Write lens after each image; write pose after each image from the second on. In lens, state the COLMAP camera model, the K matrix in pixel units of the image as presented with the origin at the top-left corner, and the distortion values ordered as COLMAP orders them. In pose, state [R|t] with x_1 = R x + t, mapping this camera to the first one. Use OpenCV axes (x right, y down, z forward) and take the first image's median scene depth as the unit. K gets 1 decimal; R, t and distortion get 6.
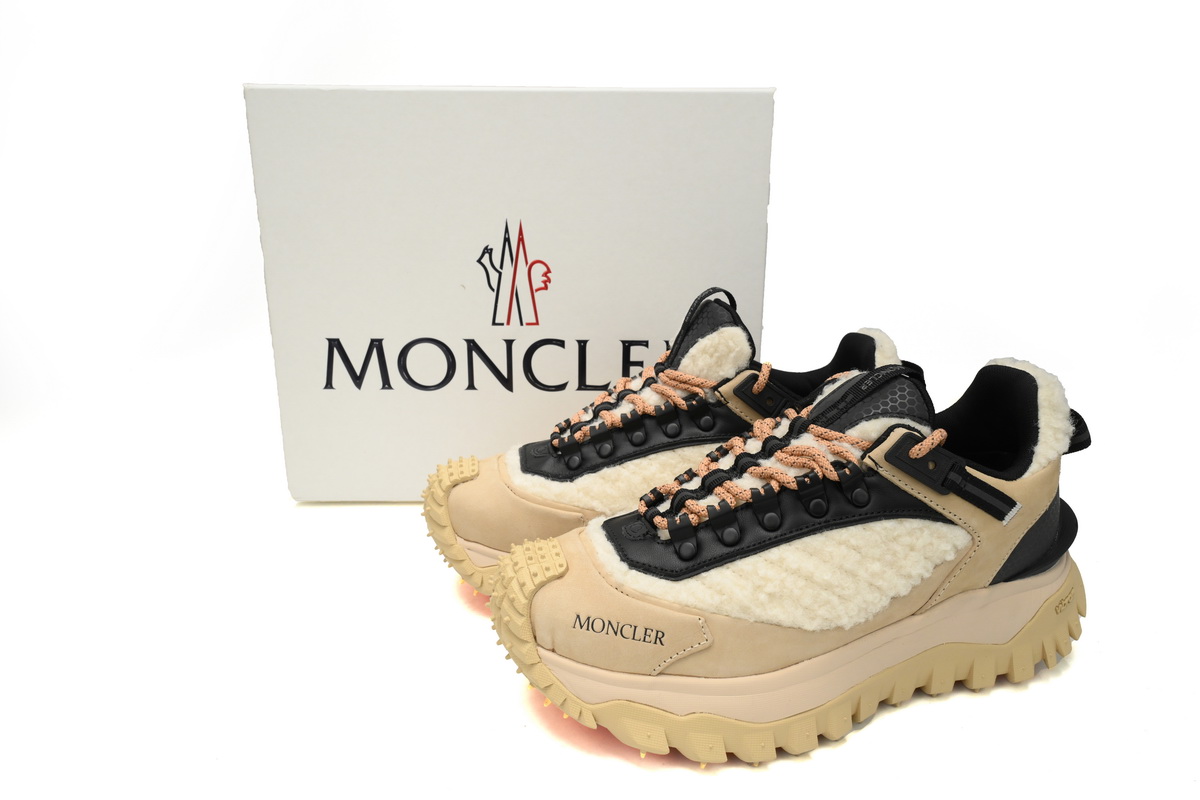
lens RADIAL K [[809.4, 0, 600.0], [0, 809.4, 400.0], [0, 0, 1]] dist [0.000344, 0.000235]
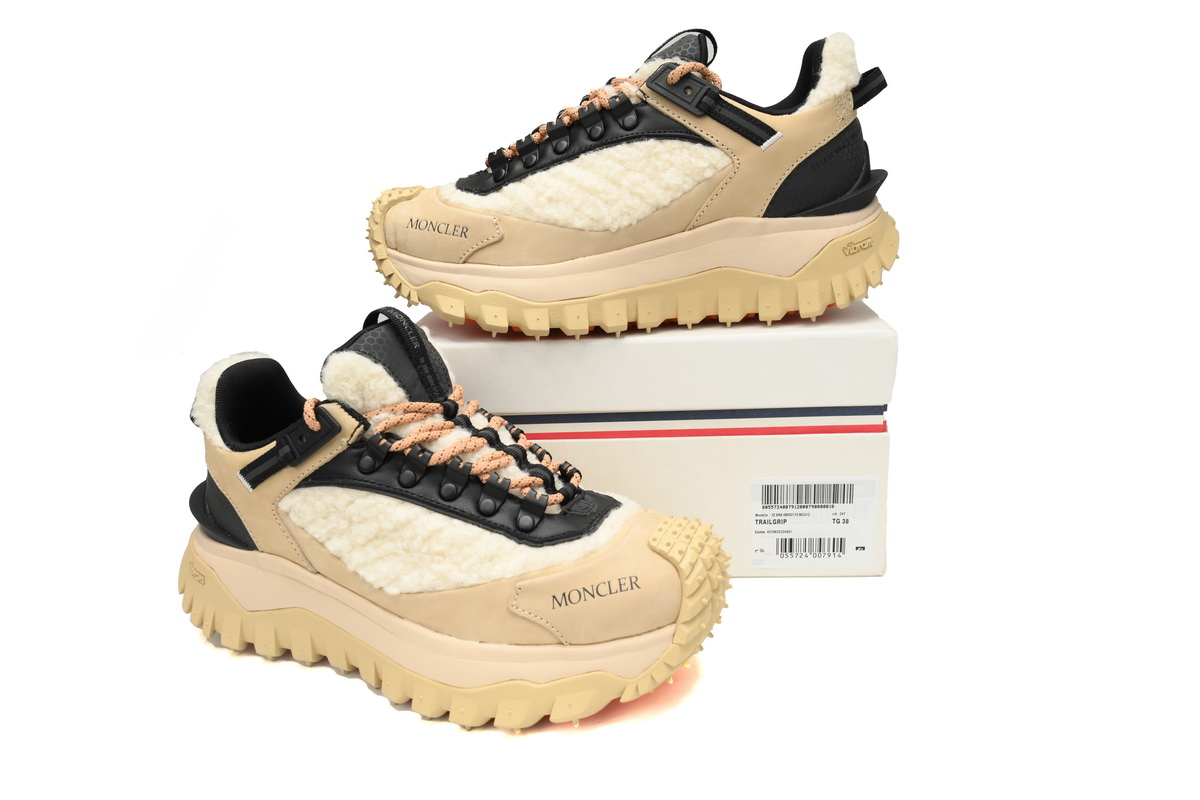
lens RADIAL K [[809.4, 0, 600.0], [0, 809.4, 400.0], [0, 0, 1]] dist [0.000344, 0.000235]
pose [[0.960664, 0.042877, -0.274385, 0.632307], [-0.039731, 0.999066, 0.017017, 0.518855], [0.274858, -0.005447, 0.961469, -0.177012]]
